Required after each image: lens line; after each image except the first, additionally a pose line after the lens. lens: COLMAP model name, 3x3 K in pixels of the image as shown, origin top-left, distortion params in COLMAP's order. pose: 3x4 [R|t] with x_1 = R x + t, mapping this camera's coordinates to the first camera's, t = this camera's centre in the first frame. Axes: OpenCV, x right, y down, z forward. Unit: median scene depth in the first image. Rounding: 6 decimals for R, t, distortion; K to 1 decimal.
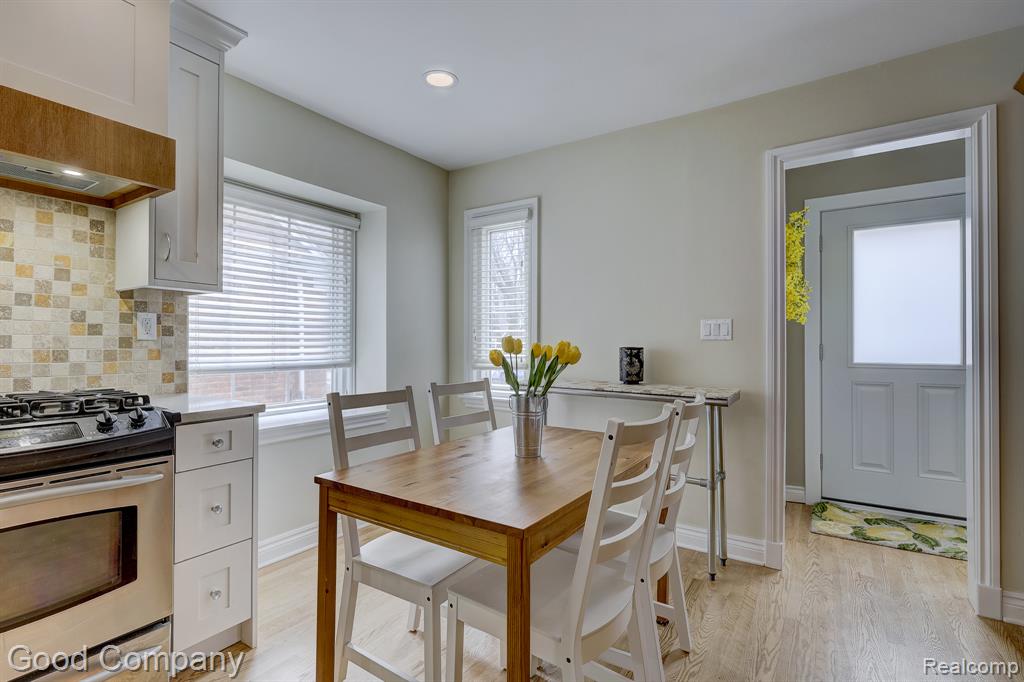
lens RADIAL K [[476.9, 0, 495.8], [0, 476.9, 343.0], [0, 0, 1]] dist [-0.003861, 0.002684]
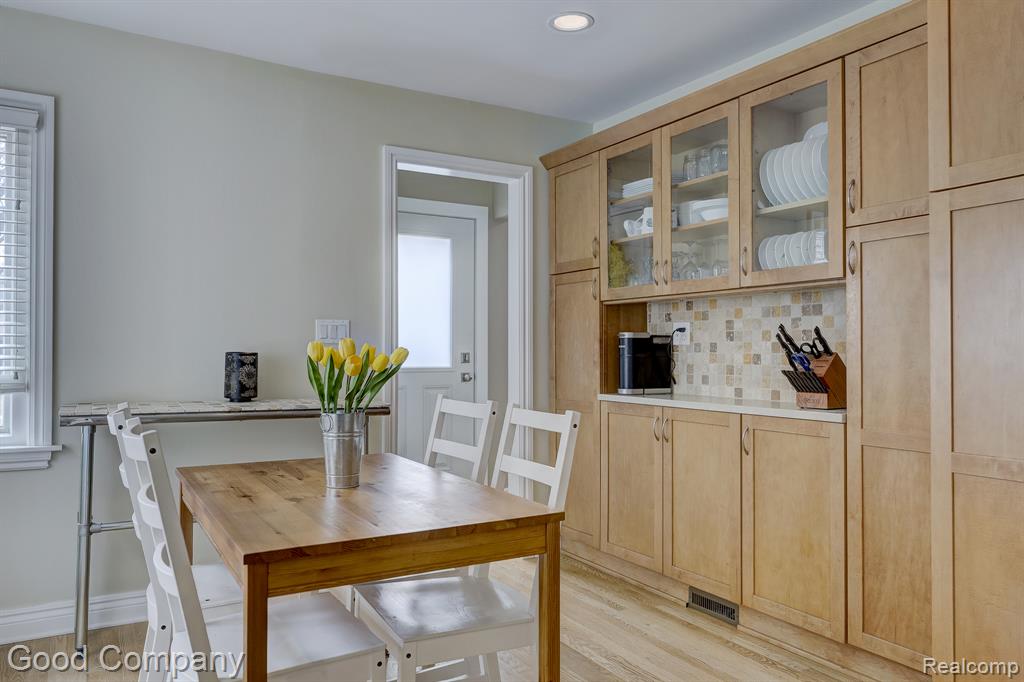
lens RADIAL K [[742.0, 0, 503.3], [0, 742.0, 342.6], [0, 0, 1]] dist [0.002078, -0.000592]
pose [[0.427539, 0.007142, 0.903969, -0.778973], [-0.002867, 0.999974, -0.006545, -0.000104], [-0.903992, 0.000207, 0.427549, 0.176839]]
